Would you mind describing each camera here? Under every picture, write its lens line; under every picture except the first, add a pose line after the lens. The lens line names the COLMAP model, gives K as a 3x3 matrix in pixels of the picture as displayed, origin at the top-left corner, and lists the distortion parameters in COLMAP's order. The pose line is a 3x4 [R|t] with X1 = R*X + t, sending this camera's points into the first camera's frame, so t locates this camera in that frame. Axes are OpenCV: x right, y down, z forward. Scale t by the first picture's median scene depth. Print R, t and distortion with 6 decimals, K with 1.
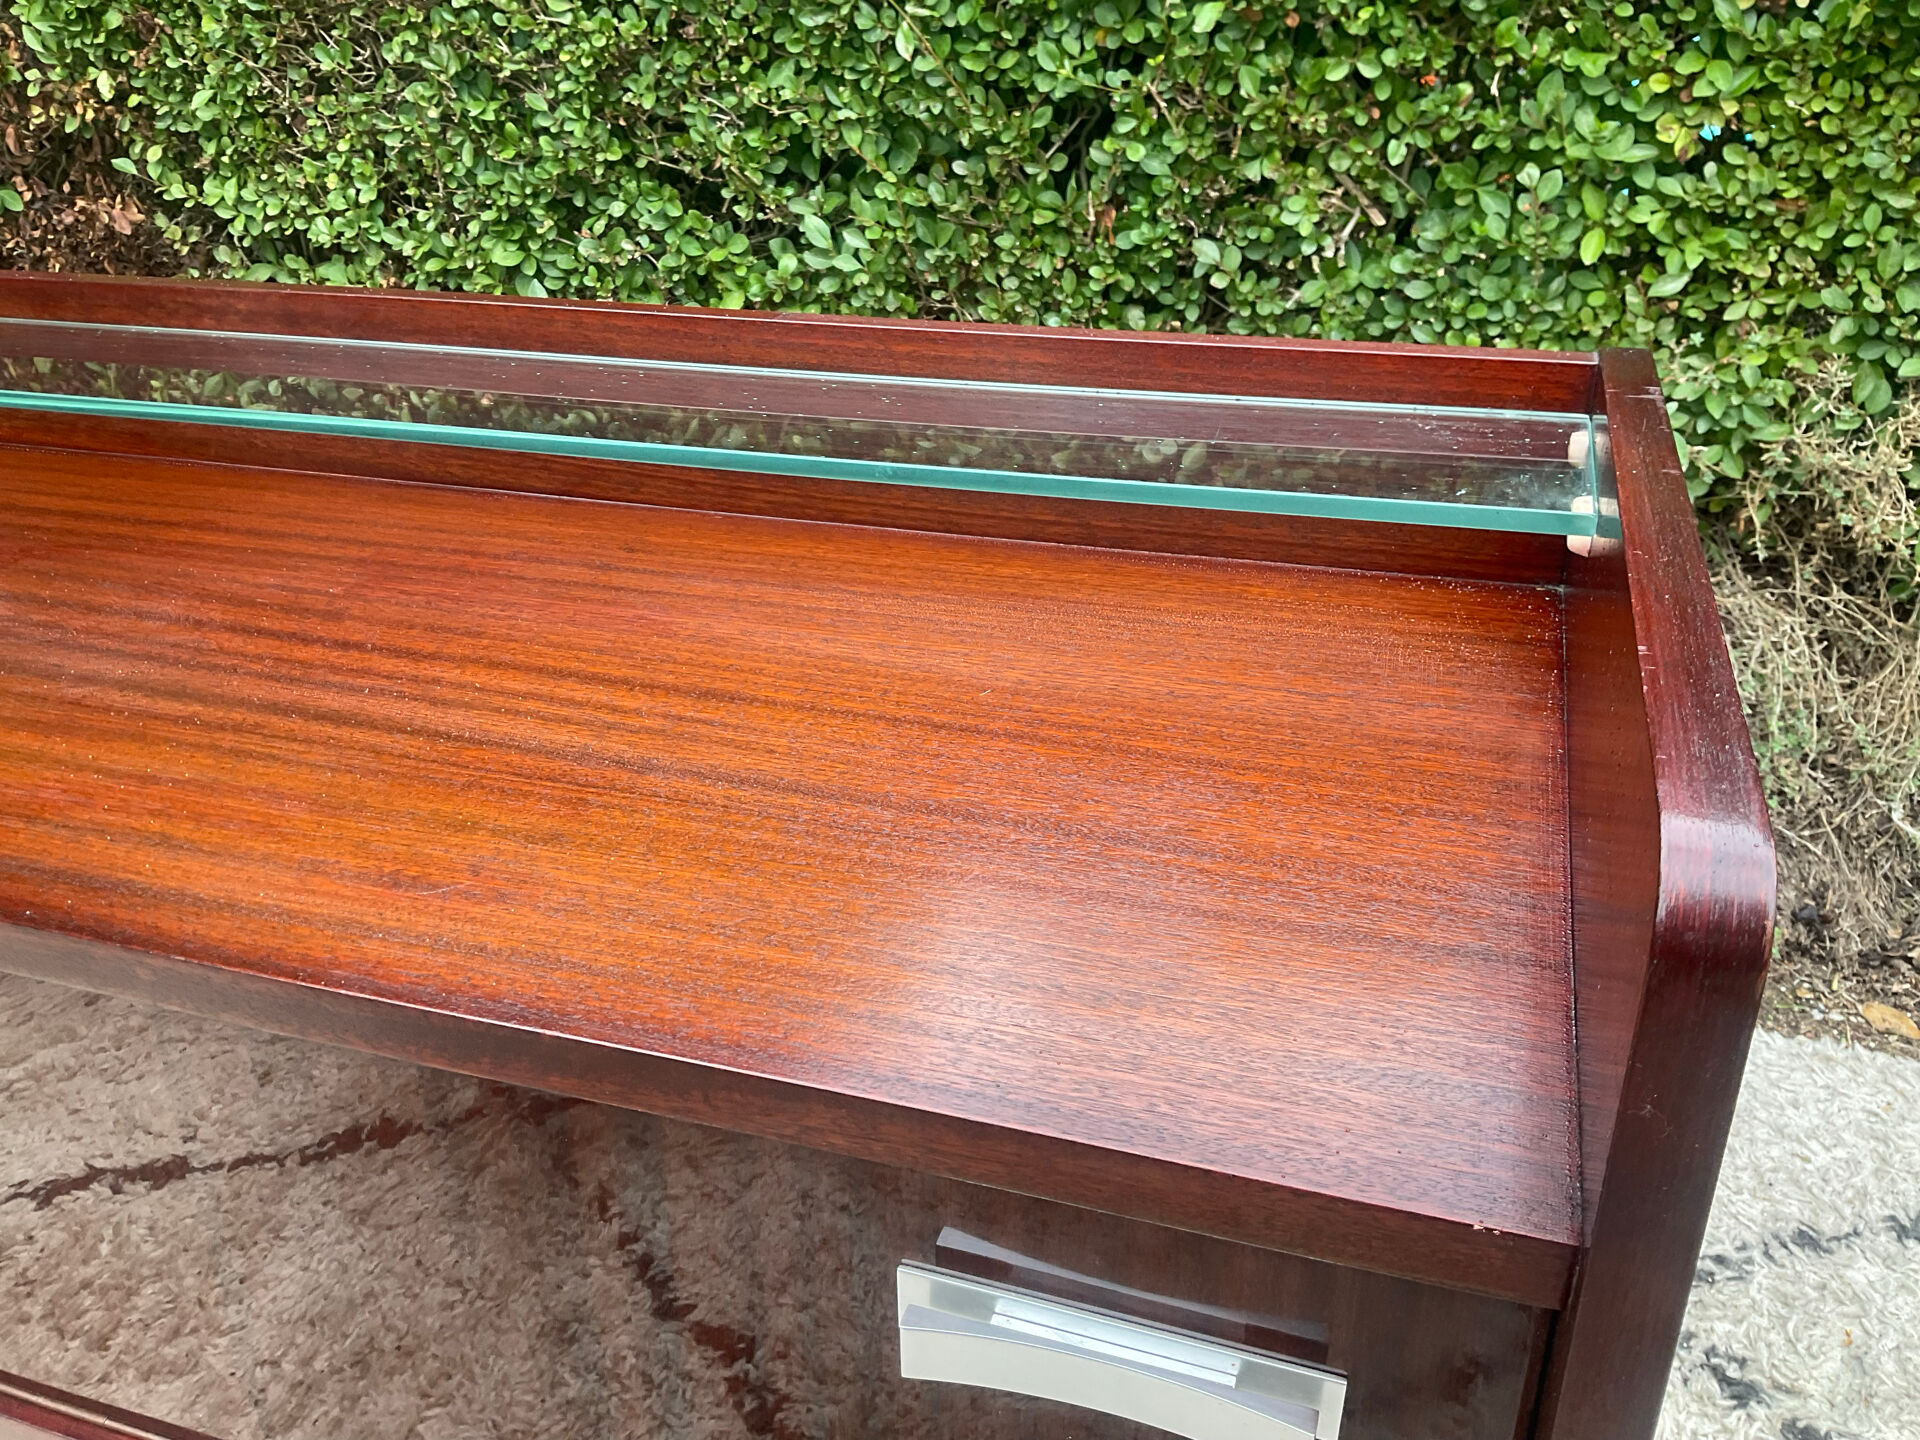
lens RADIAL K [[1607.2, 0, 944.6], [0, 1607.2, 737.6], [0, 0, 1]] dist [0.039614, -0.087440]
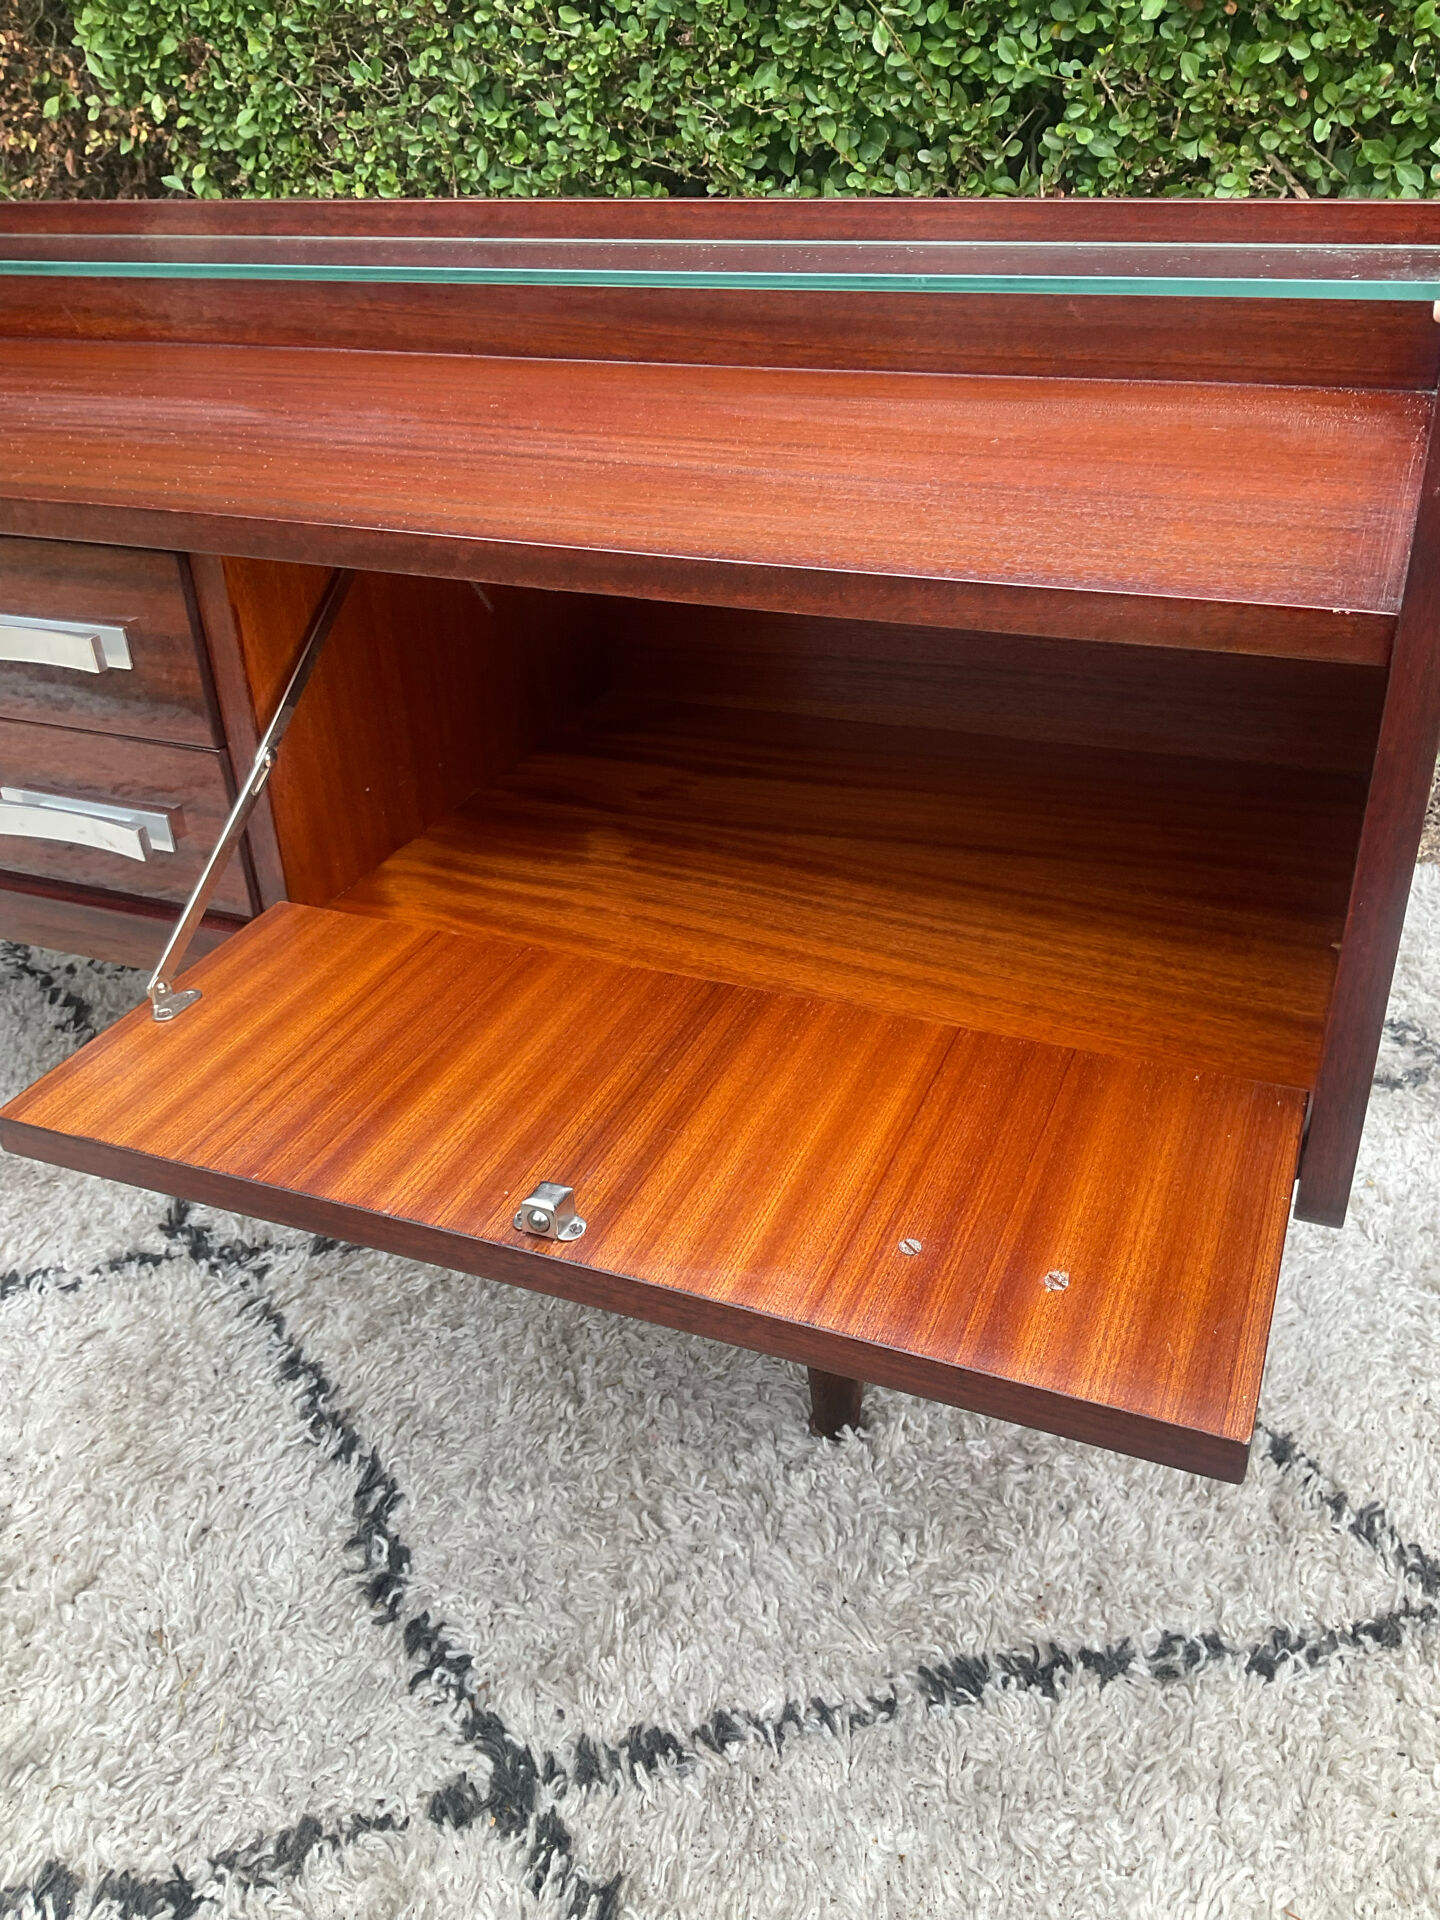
lens RADIAL K [[1602.7, 0, 724.1], [0, 1602.7, 941.7], [0, 0, 1]] dist [0.001684, -0.021358]
pose [[0.997310, 0.017256, -0.071245, -0.041584], [-0.012372, 0.997579, 0.068431, 0.119532], [0.072253, -0.067365, 0.995109, -0.159197]]
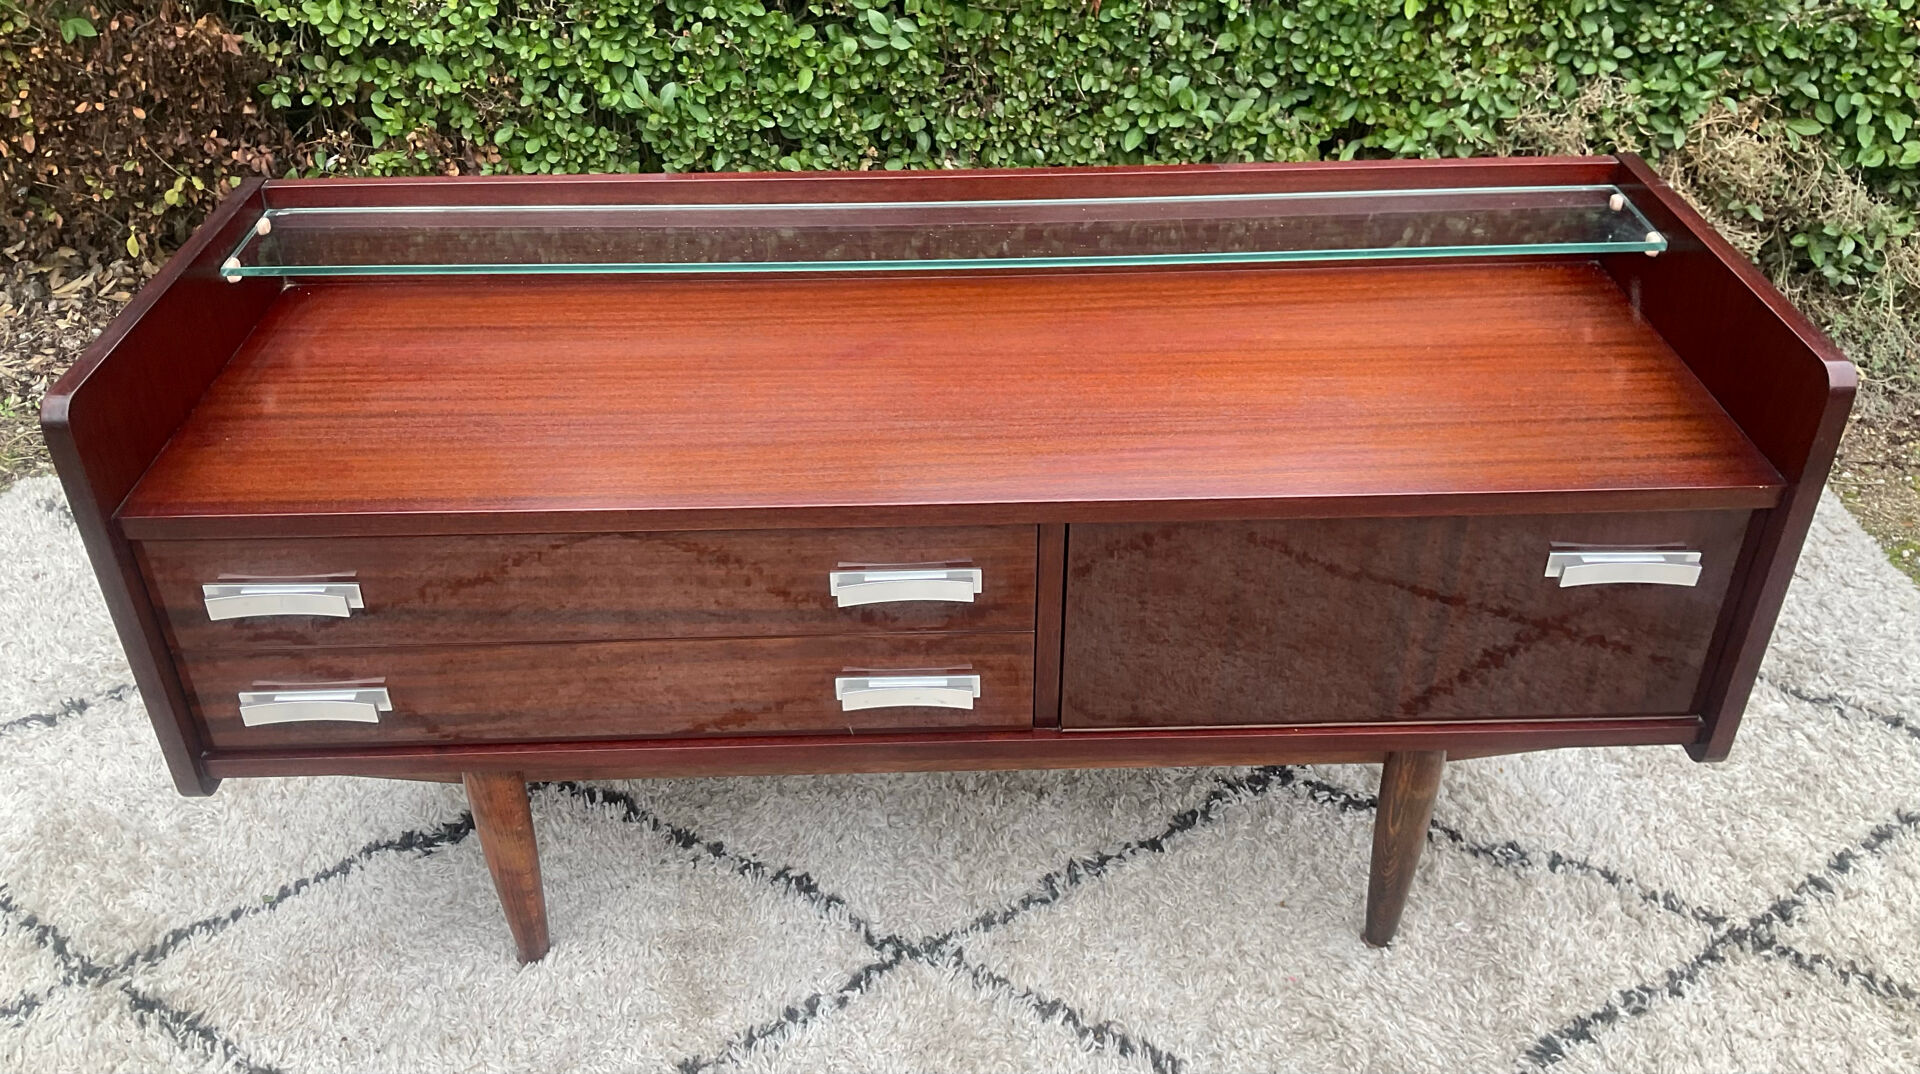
lens RADIAL K [[1580.4, 0, 950.7], [0, 1580.4, 591.4], [0, 0, 1]] dist [0.069768, -0.136496]
pose [[0.940425, -0.192074, 0.280550, -0.530726], [0.144000, 0.972491, 0.183101, -0.087879], [-0.308001, -0.131793, 0.942213, -0.386315]]
